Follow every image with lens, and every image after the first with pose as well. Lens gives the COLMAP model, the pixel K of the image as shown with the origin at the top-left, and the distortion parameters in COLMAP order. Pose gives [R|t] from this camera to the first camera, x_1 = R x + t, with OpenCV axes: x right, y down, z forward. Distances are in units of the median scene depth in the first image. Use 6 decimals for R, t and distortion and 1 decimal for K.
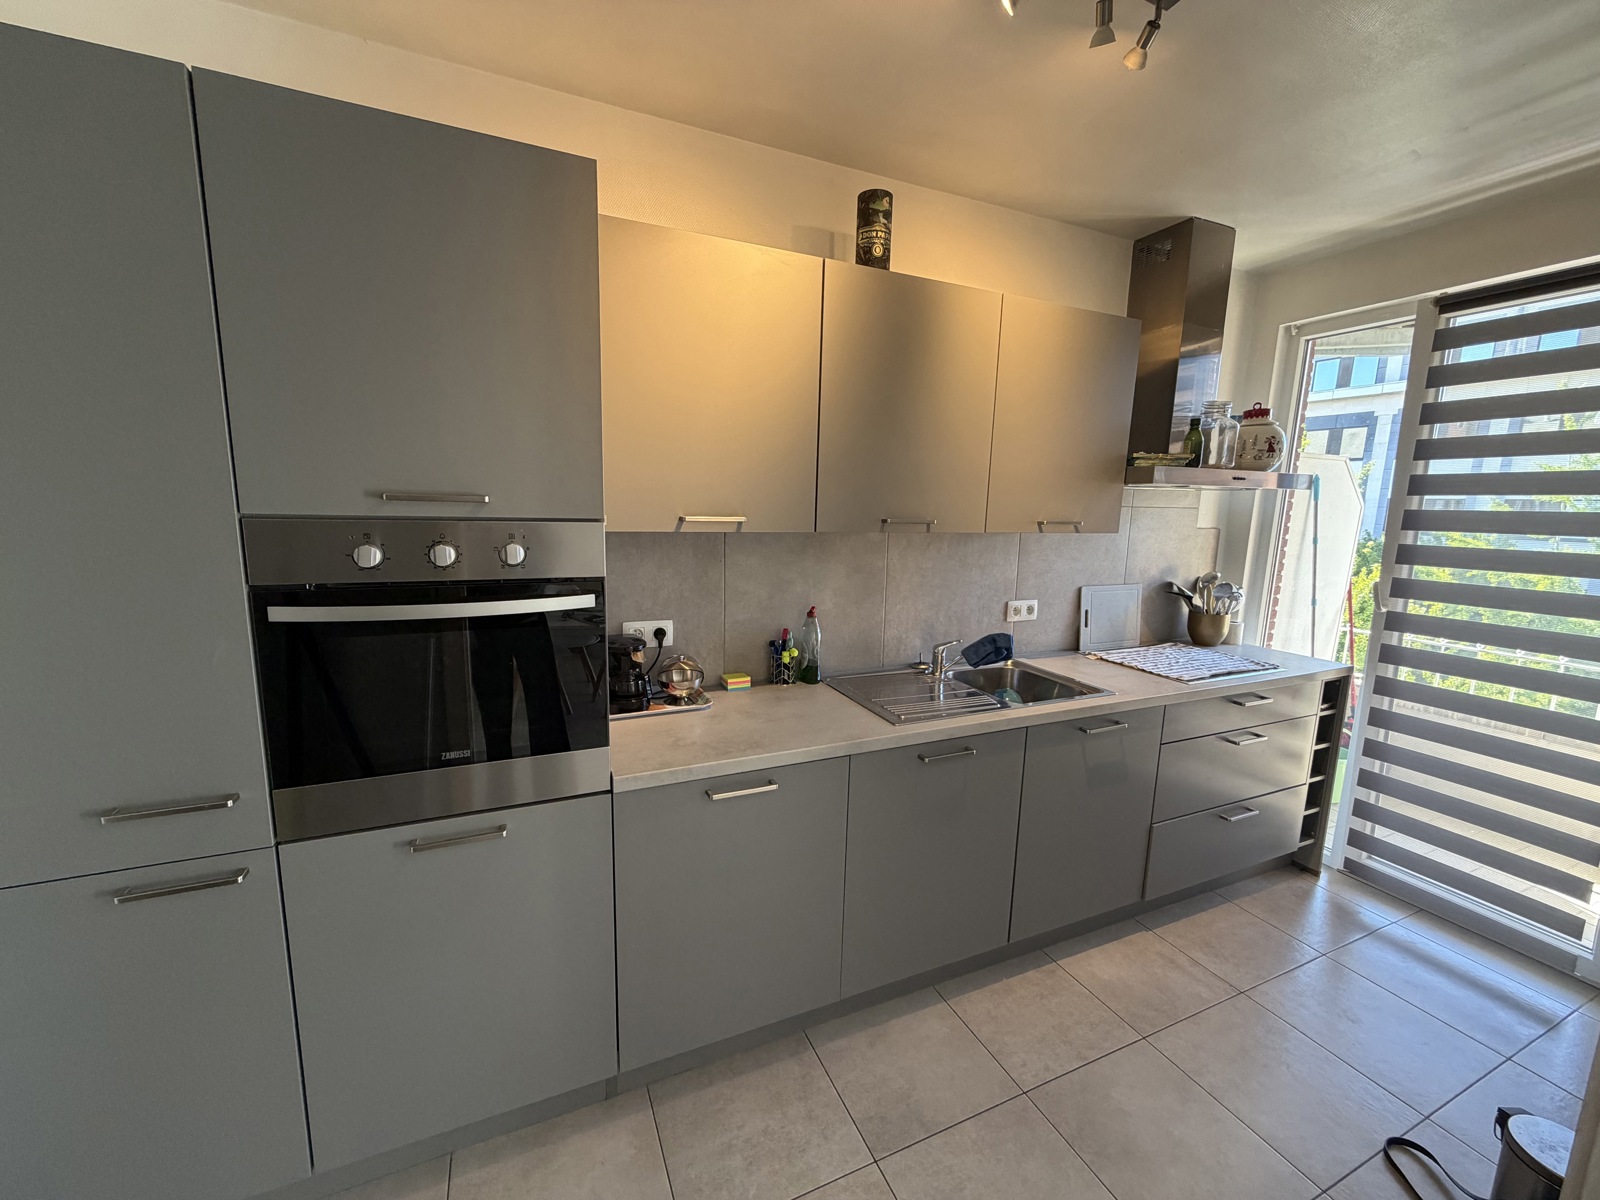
lens RADIAL K [[632.9, 0, 795.2], [0, 632.9, 605.6], [0, 0, 1]] dist [-0.000279, 0.000454]
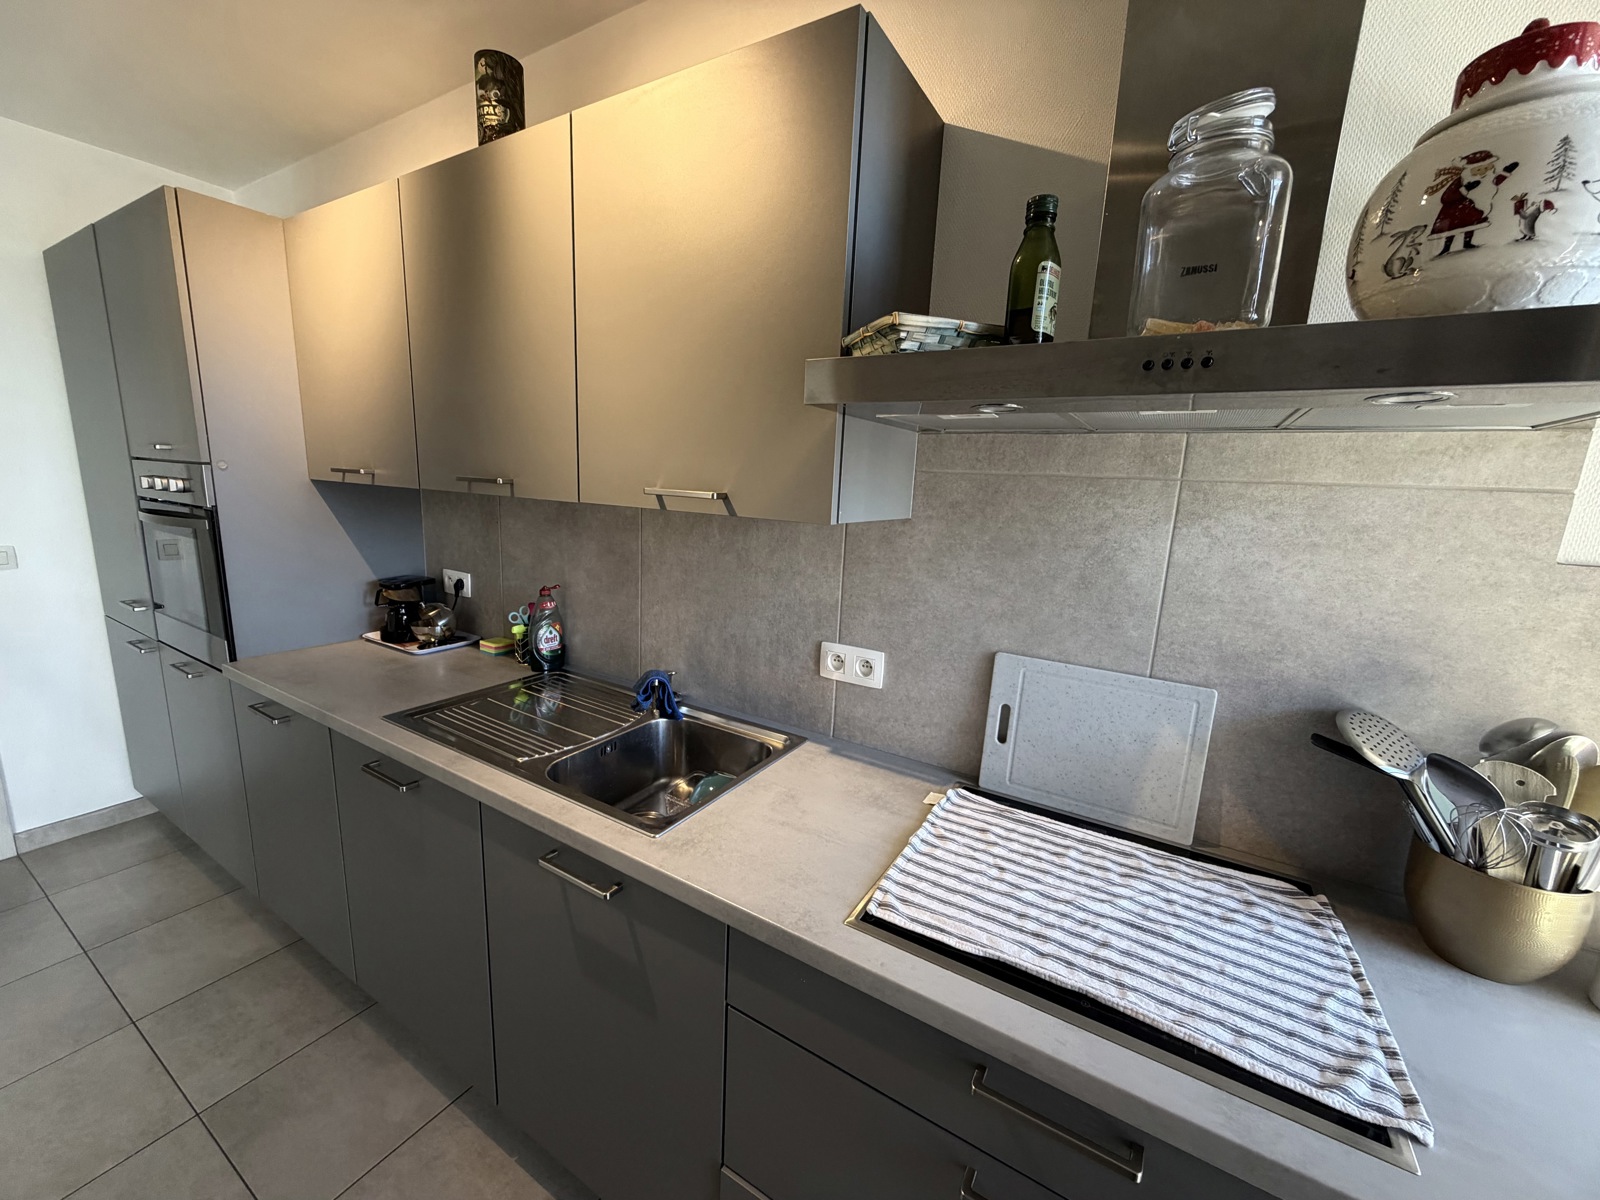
lens RADIAL K [[632.9, 0, 795.2], [0, 632.9, 605.6], [0, 0, 1]] dist [-0.000279, 0.000454]
pose [[0.568394, 0.170975, -0.804796, 0.777153], [-0.151812, 0.983169, 0.101651, -0.092094], [0.808630, 0.064400, 0.584783, 0.648490]]
